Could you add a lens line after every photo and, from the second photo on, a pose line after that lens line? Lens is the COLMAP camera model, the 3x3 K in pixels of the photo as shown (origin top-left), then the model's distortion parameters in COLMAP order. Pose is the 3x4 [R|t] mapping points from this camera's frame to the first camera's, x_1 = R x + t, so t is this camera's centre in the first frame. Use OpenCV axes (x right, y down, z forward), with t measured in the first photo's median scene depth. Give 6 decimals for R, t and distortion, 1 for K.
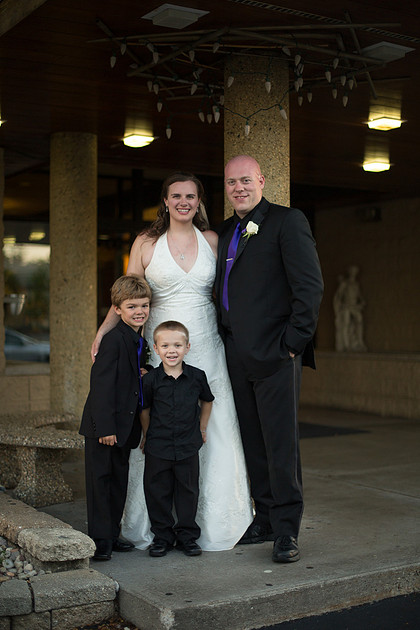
lens RADIAL K [[920.0, 0, 209.3], [0, 920.0, 315.0], [0, 0, 1]] dist [-0.157548, 0.000000]
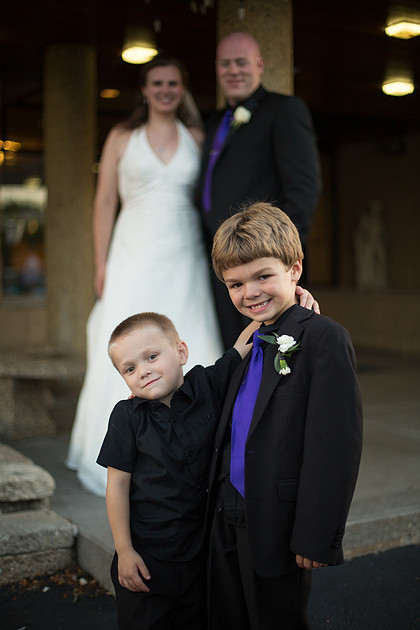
lens RADIAL K [[920.0, 0, 210.7], [0, 920.0, 315.7], [0, 0, 1]] dist [-0.157548, 0.000000]
pose [[0.999647, 0.002767, -0.026421, 0.041266], [-0.001174, 0.998190, 0.060133, 0.040358], [0.026539, -0.060081, 0.997841, 0.141625]]
